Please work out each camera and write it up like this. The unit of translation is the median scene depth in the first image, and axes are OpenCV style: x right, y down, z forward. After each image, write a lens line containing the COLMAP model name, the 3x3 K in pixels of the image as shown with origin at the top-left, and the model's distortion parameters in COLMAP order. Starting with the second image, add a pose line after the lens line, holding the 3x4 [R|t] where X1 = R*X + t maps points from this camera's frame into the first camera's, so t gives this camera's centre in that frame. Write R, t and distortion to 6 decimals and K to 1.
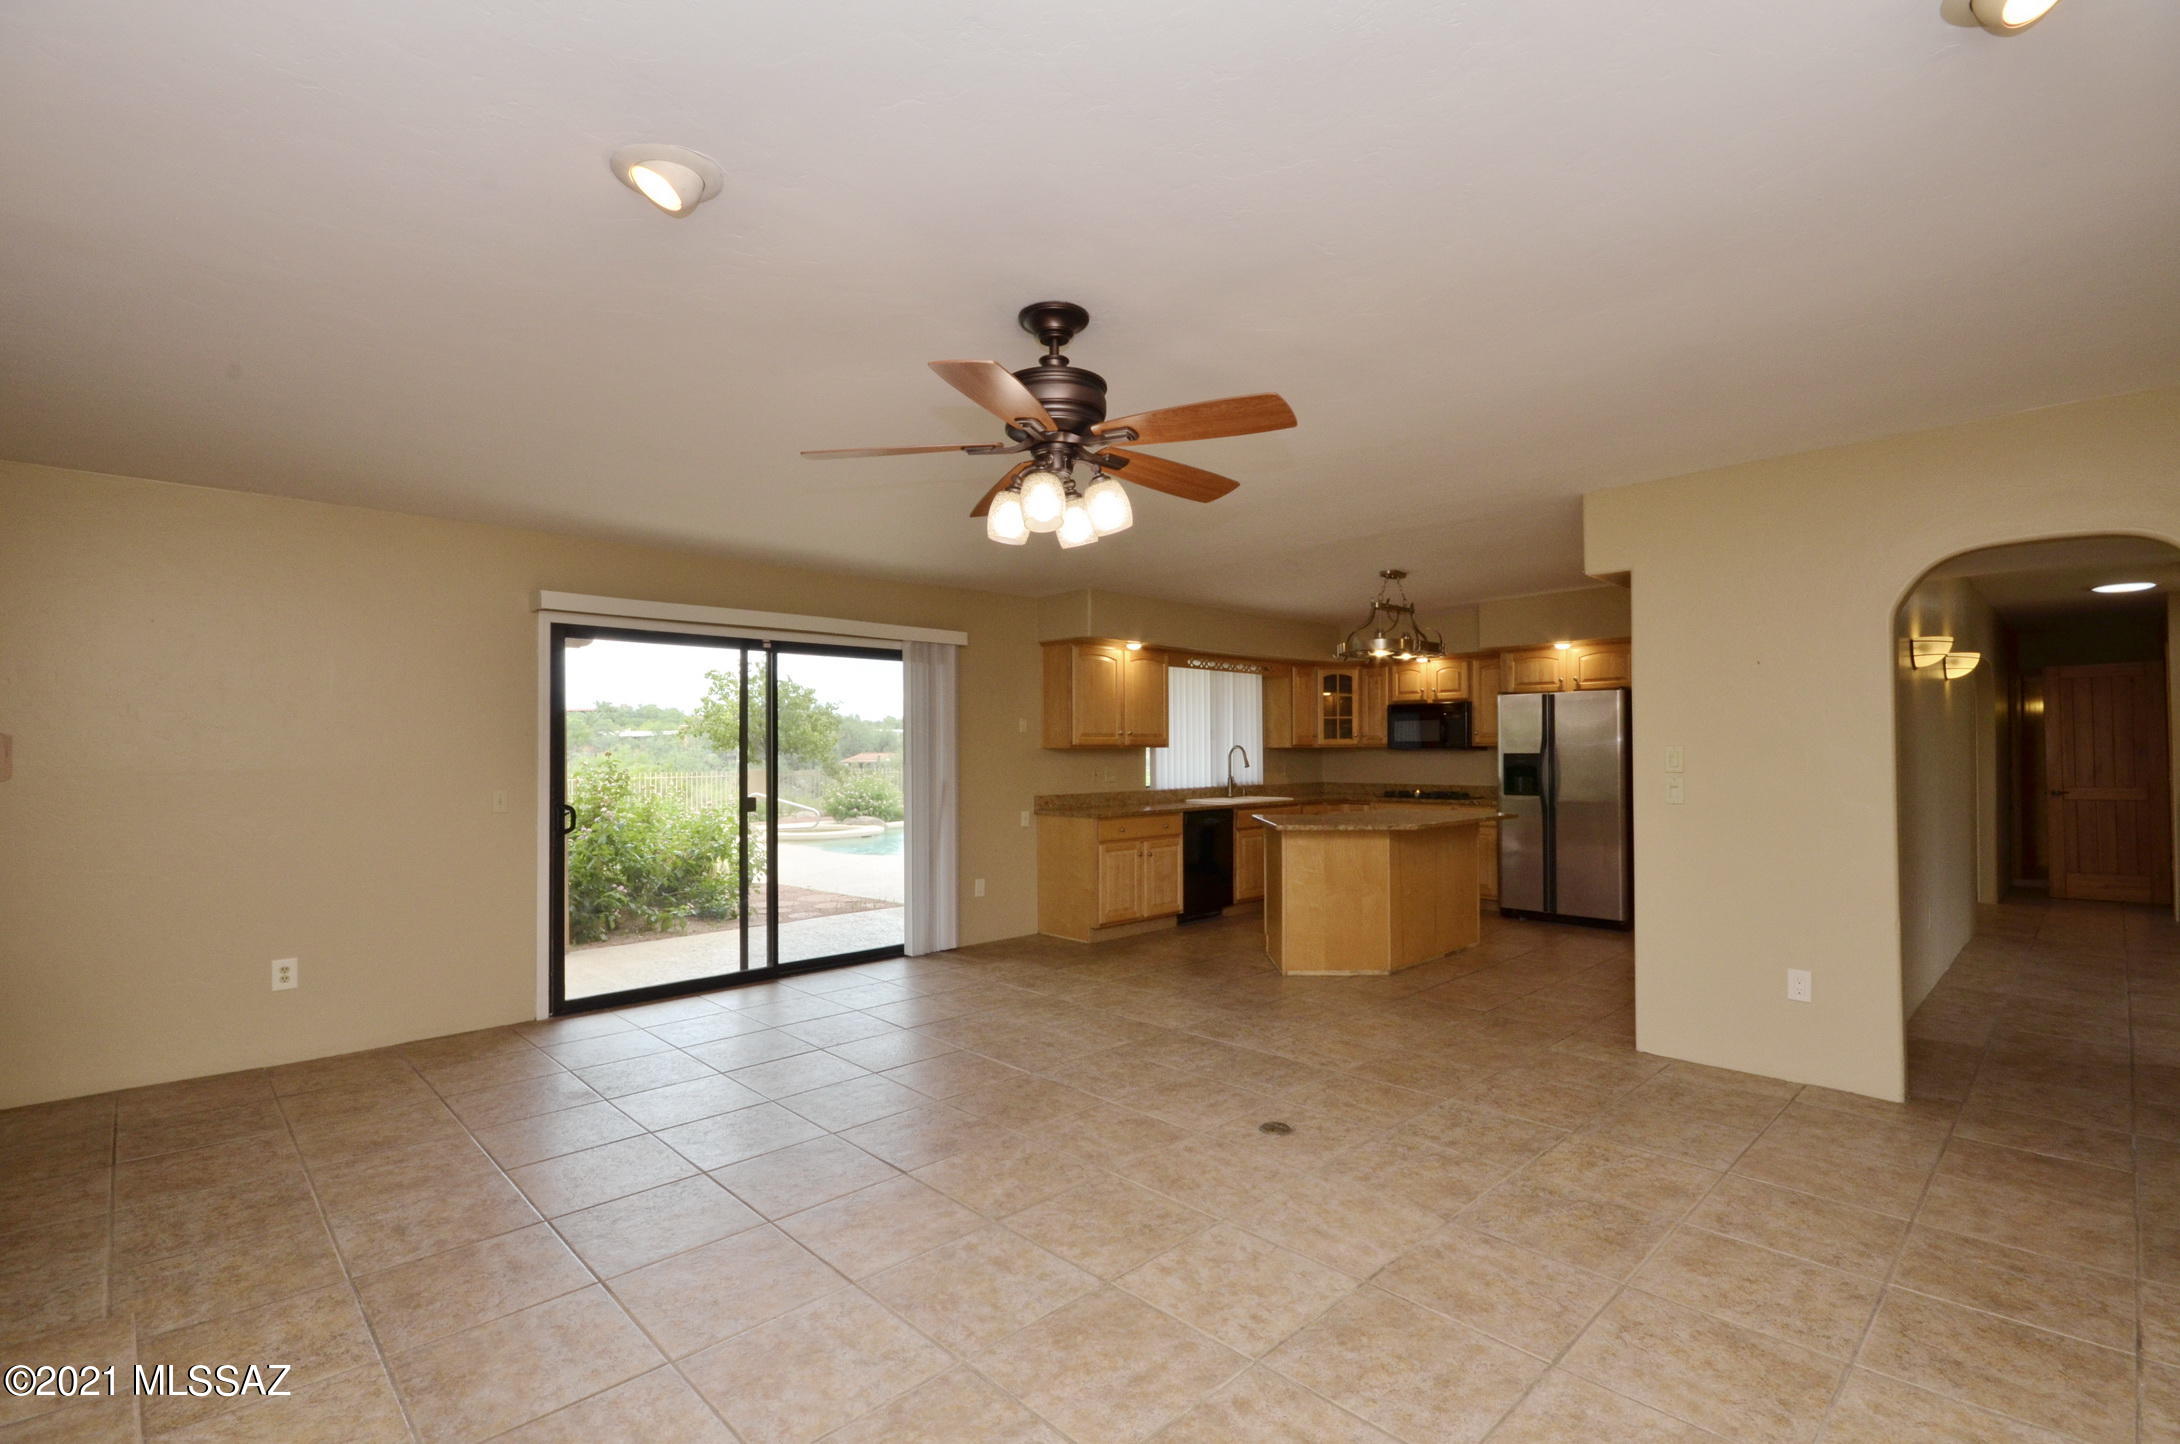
lens RADIAL K [[1023.3, 0, 1105.9], [0, 1023.3, 712.3], [0, 0, 1]] dist [-0.002681, -0.000201]
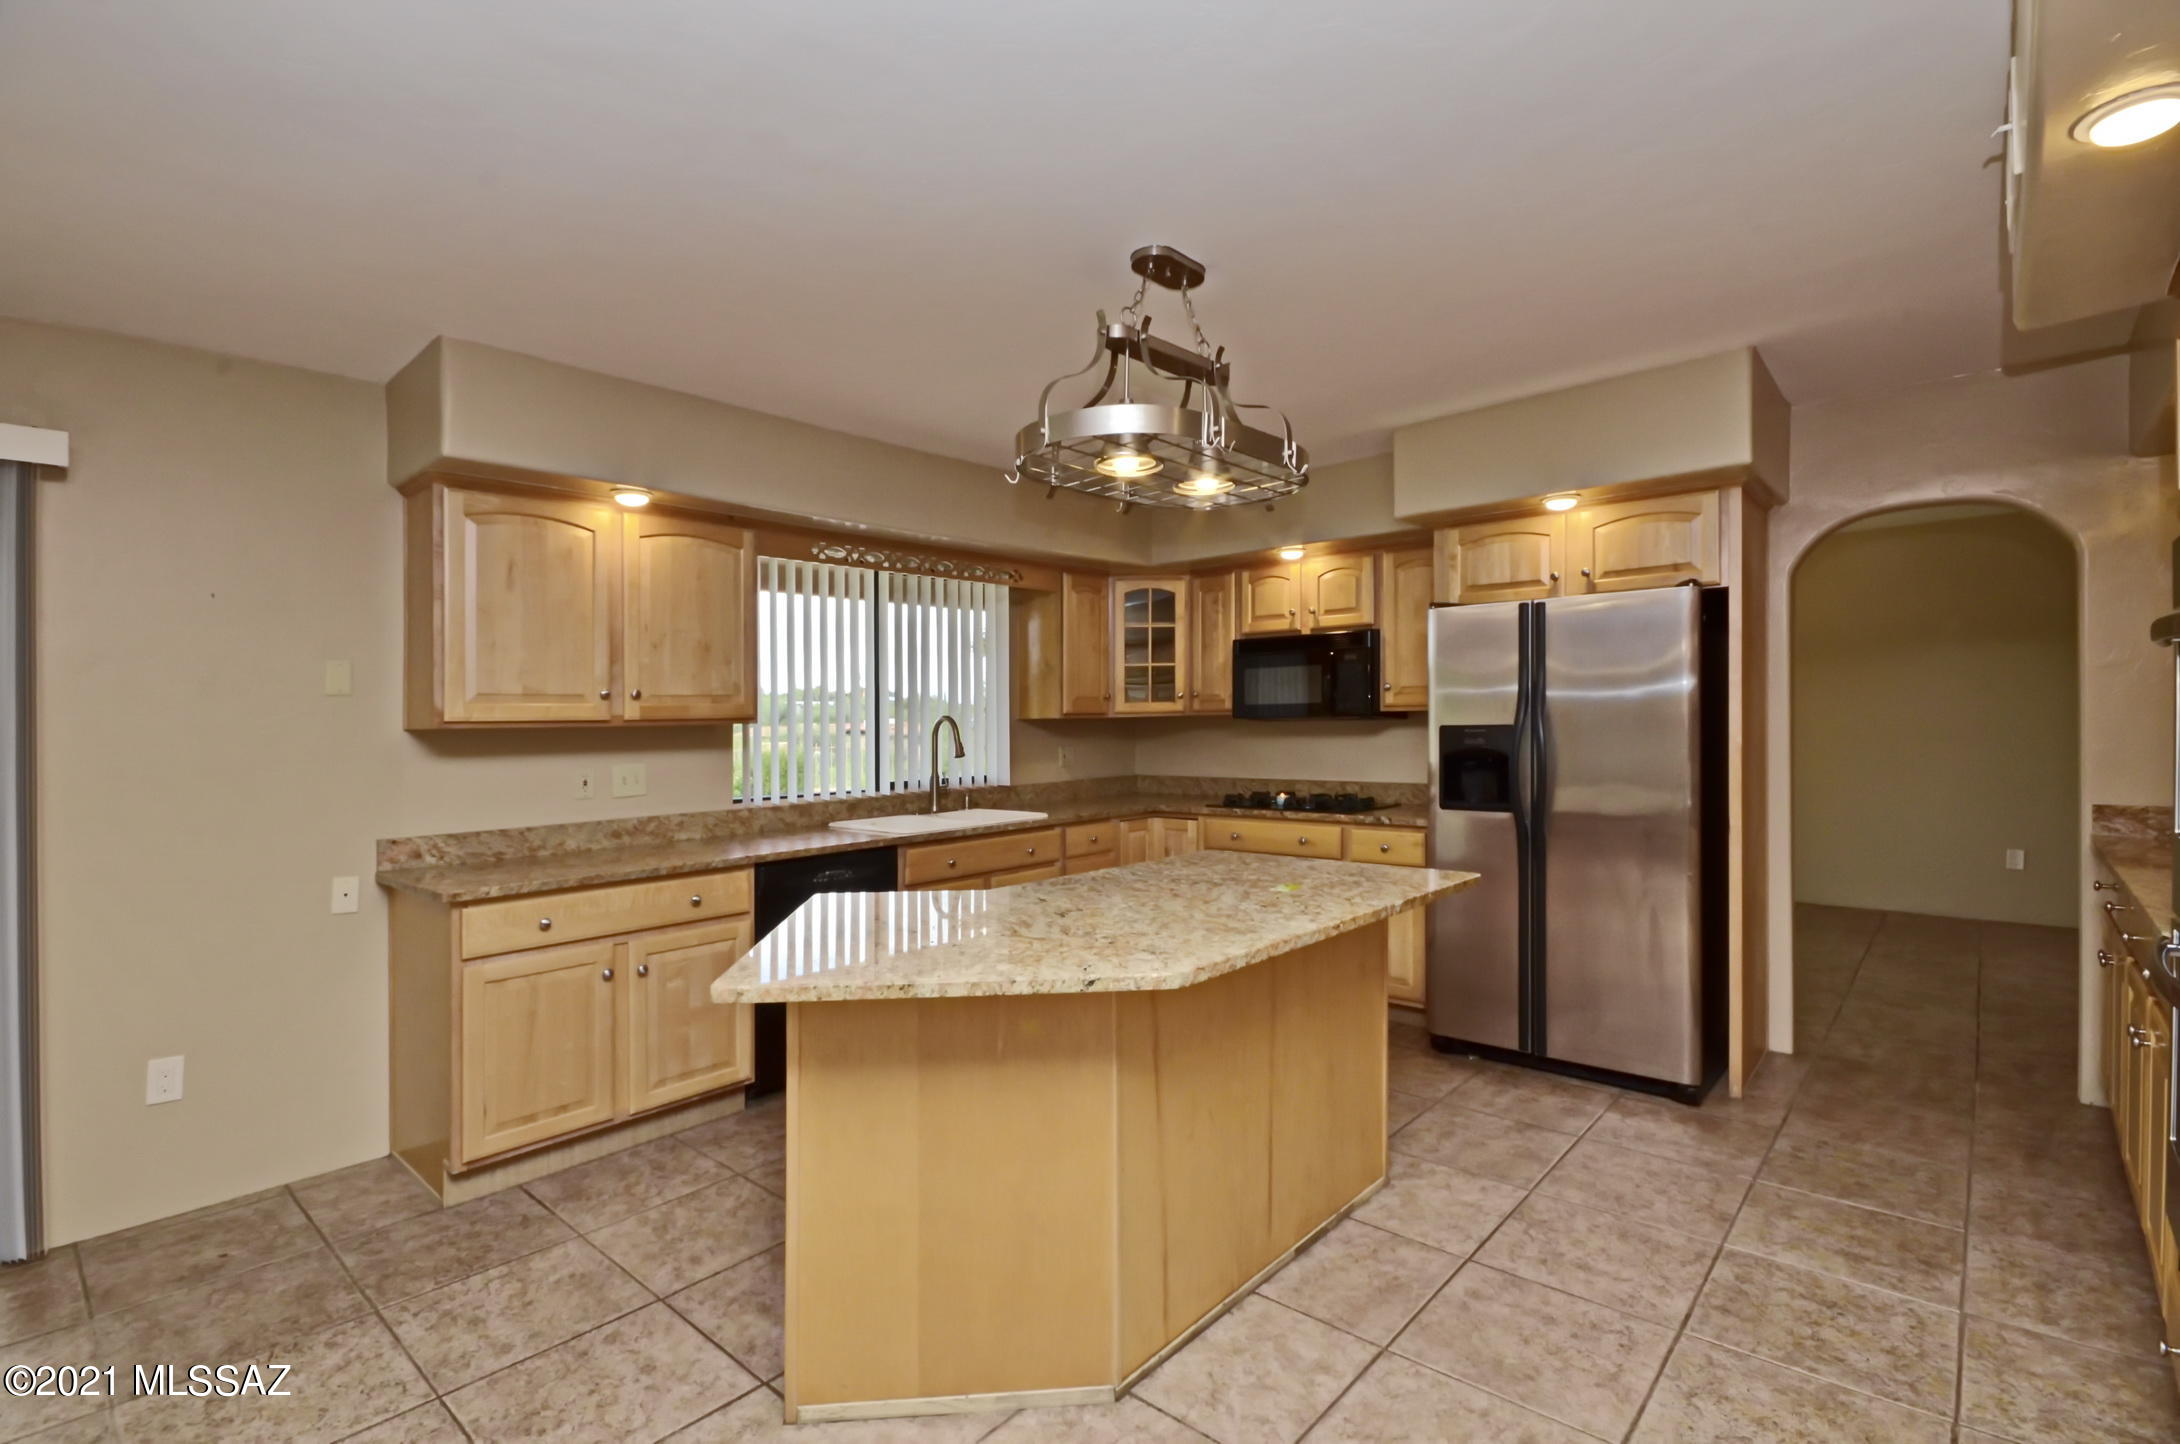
lens RADIAL K [[1023.3, 0, 1086.0], [0, 1023.3, 732.0], [0, 0, 1]] dist [-0.002681, -0.000201]
pose [[0.998644, -0.014492, 0.050005, 0.172970], [0.012013, 0.998701, 0.049524, 0.014949], [-0.050658, -0.048856, 0.997520, 0.460715]]
